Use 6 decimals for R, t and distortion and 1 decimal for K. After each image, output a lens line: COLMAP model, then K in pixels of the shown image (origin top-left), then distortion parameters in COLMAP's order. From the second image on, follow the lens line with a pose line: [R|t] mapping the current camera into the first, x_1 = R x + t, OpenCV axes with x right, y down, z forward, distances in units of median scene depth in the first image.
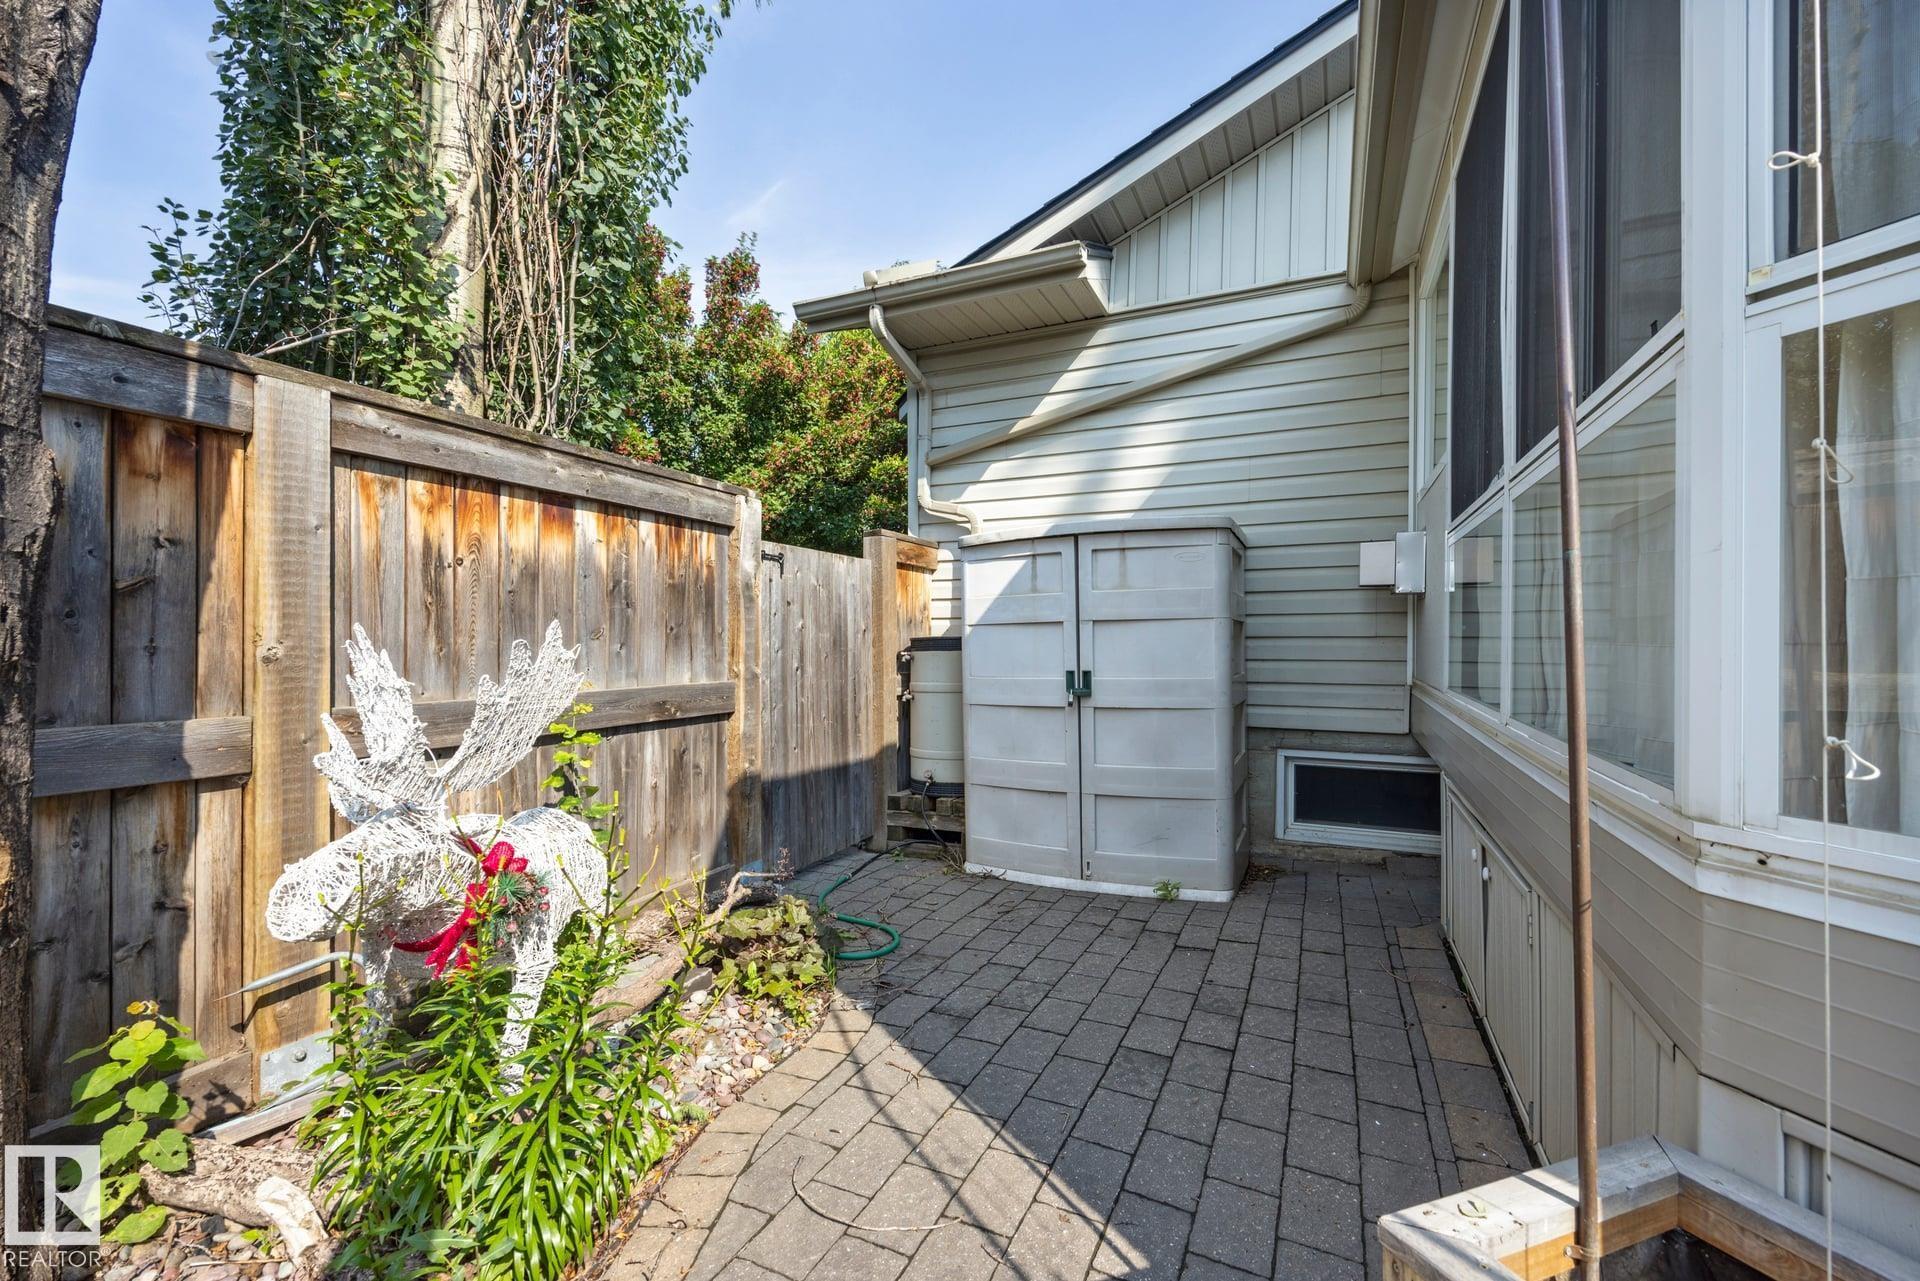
lens RADIAL K [[782.7, 0, 970.4], [0, 782.7, 633.4], [0, 0, 1]] dist [-0.002763, -0.000010]
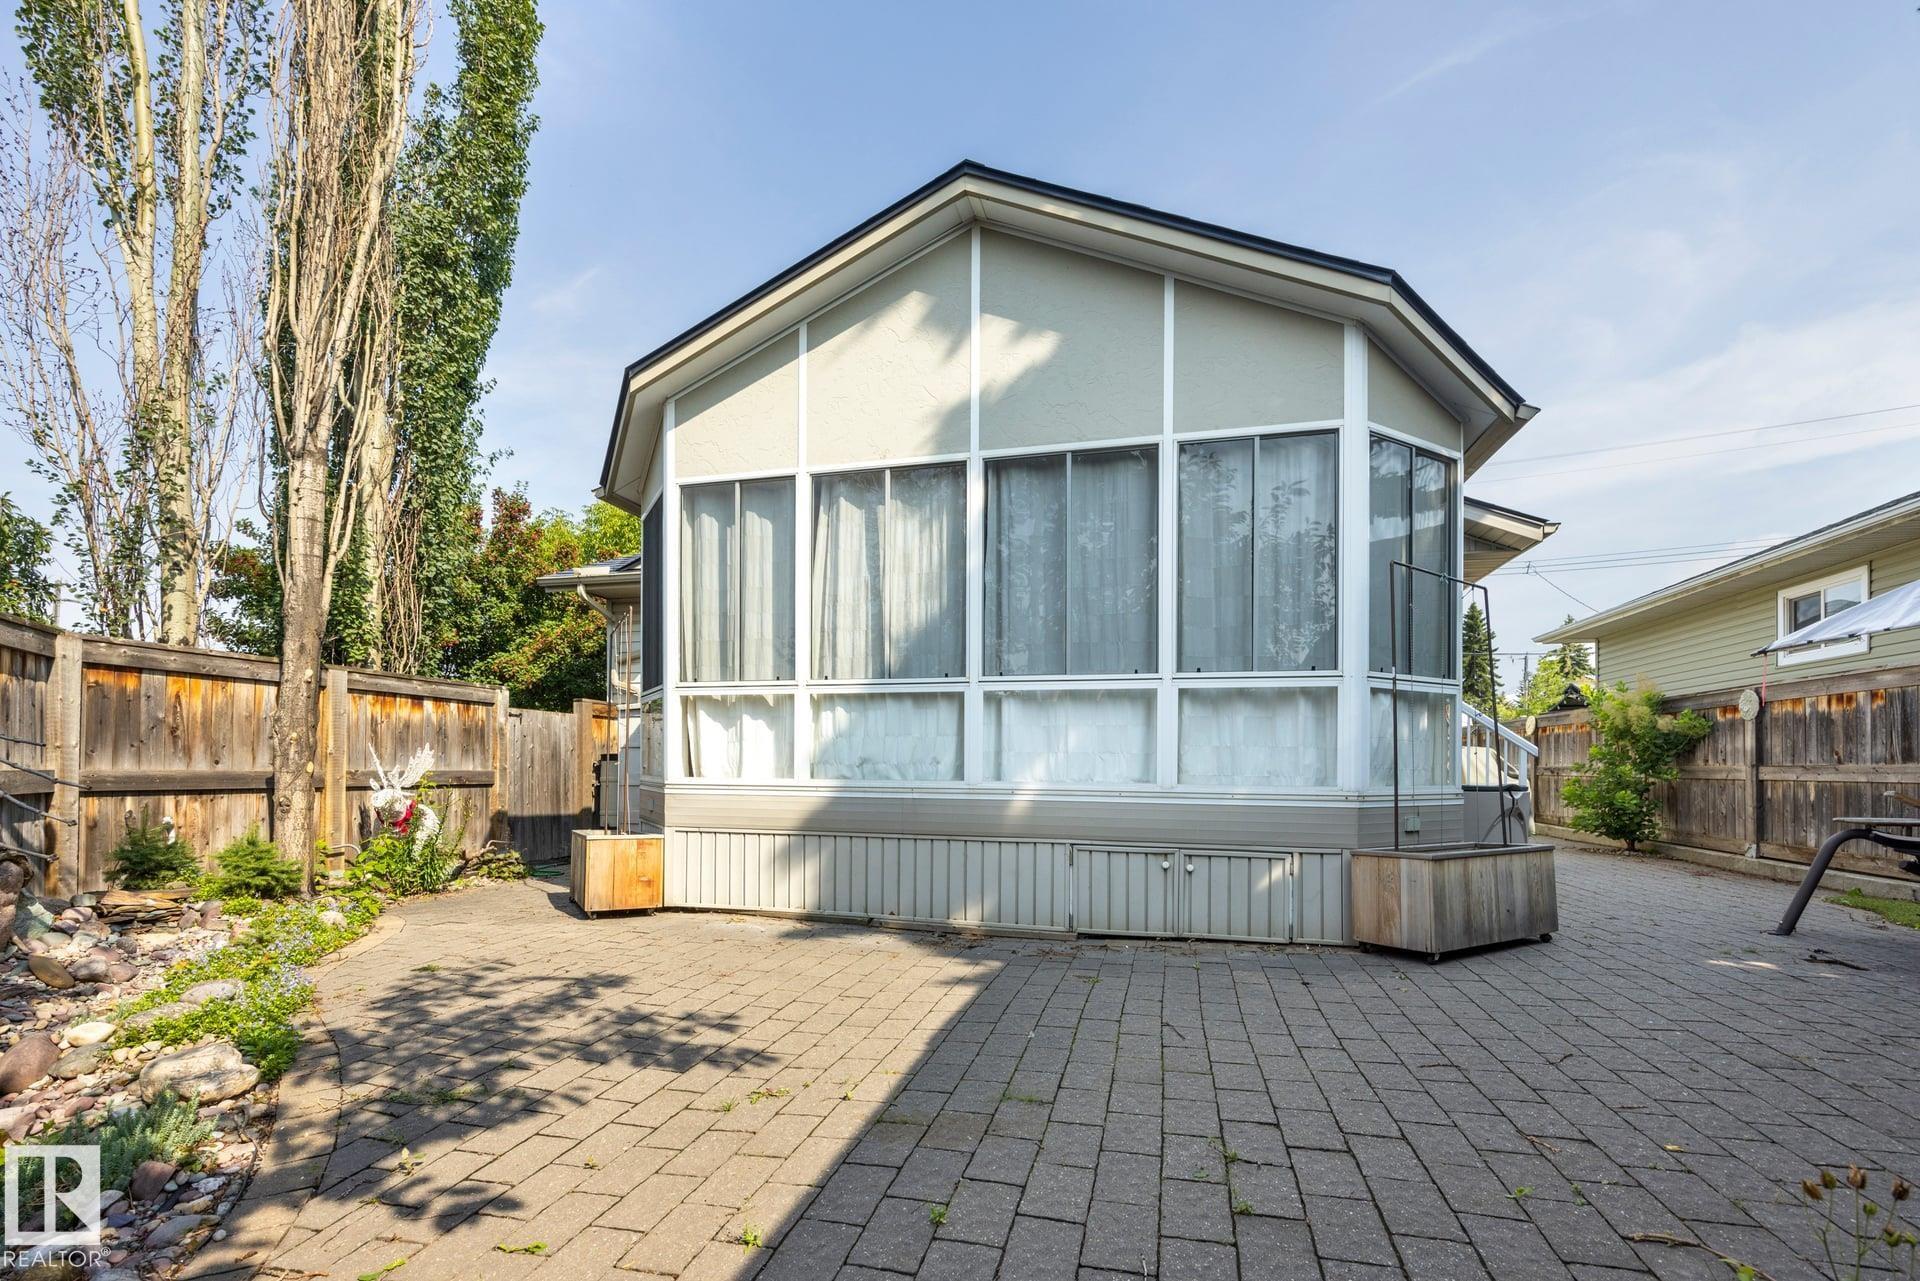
lens RADIAL K [[782.7, 0, 964.6], [0, 782.7, 770.5], [0, 0, 1]] dist [-0.002763, -0.000010]
pose [[0.979483, 0.011963, 0.201169, 0.594784], [-0.014584, 0.999827, 0.011554, 0.015253], [-0.200996, -0.014250, 0.979488, -1.542386]]
